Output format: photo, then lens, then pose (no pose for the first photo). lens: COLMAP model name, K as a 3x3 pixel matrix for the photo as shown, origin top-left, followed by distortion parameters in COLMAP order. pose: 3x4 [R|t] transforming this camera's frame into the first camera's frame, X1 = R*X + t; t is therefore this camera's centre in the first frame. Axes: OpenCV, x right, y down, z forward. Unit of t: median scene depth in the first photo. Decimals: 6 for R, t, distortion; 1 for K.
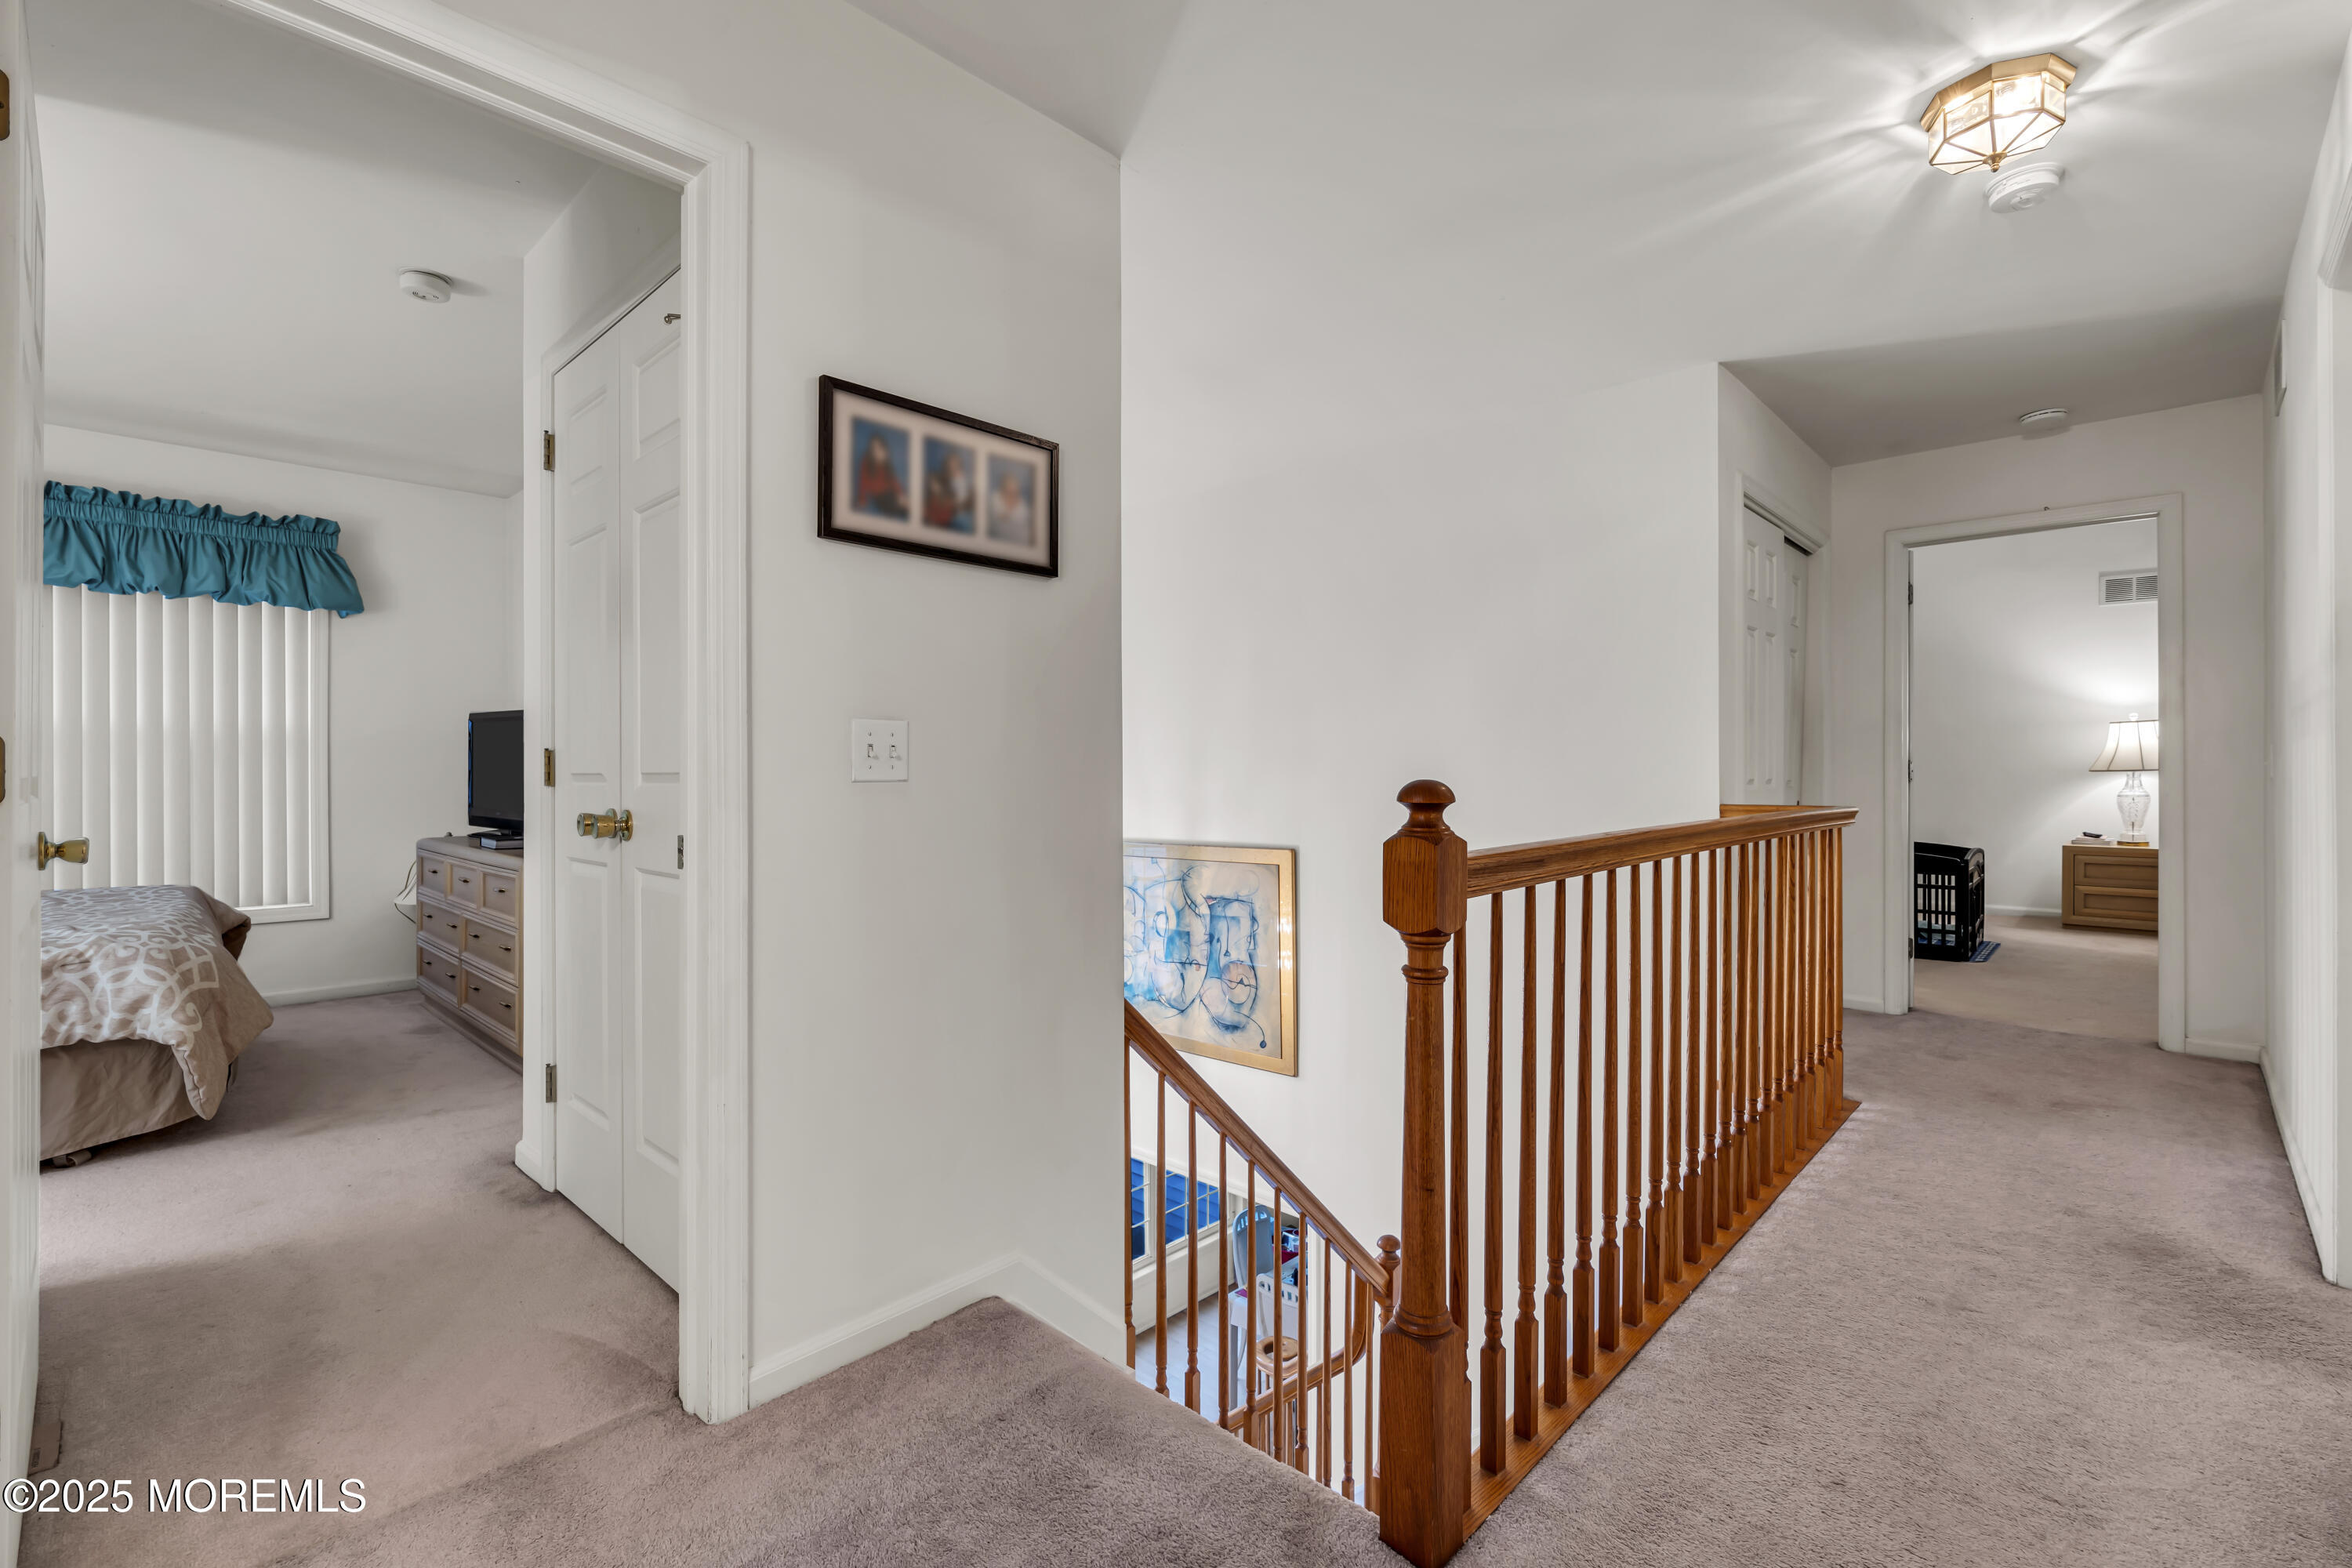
lens RADIAL K [[1053.5, 0, 1175.2], [0, 1053.5, 777.5], [0, 0, 1]] dist [-0.004302, 0.000019]
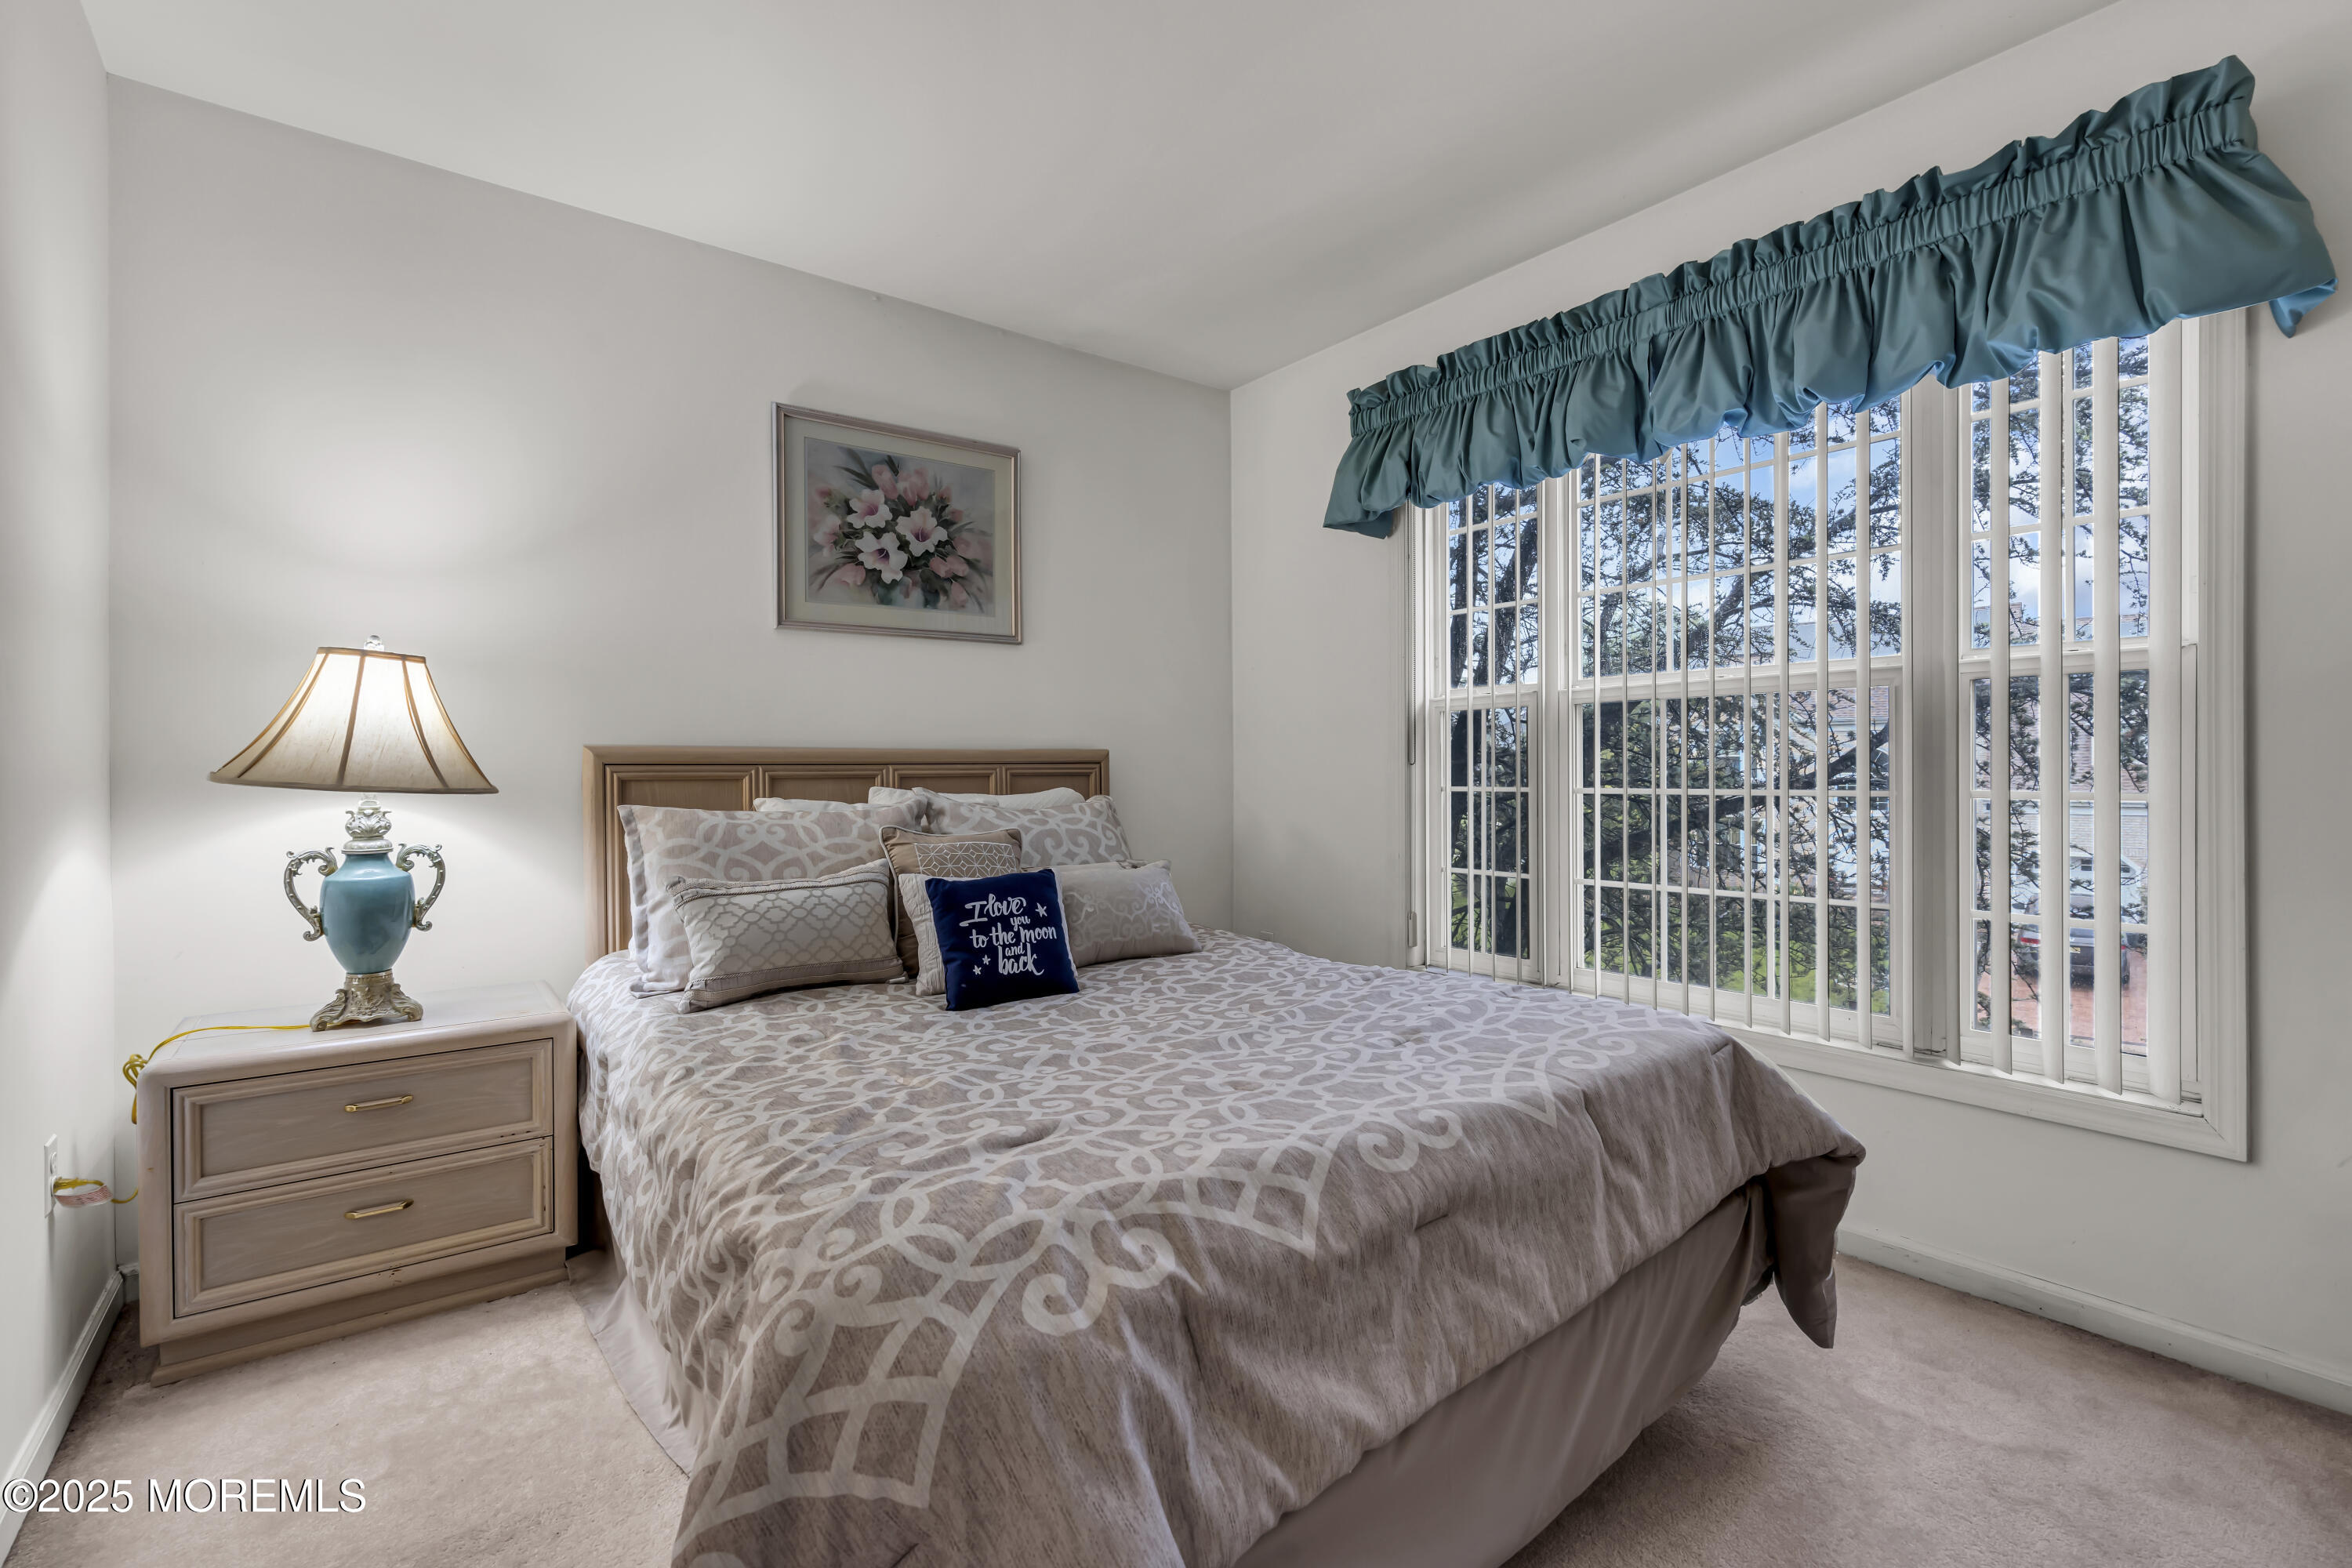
lens RADIAL K [[1053.5, 0, 1176.1], [0, 1053.5, 765.9], [0, 0, 1]] dist [-0.004302, 0.000019]
pose [[-0.150220, -0.006851, -0.988629, -0.421141], [0.000639, 0.999975, -0.007027, -0.002534], [0.988652, -0.001688, -0.150212, 0.742290]]
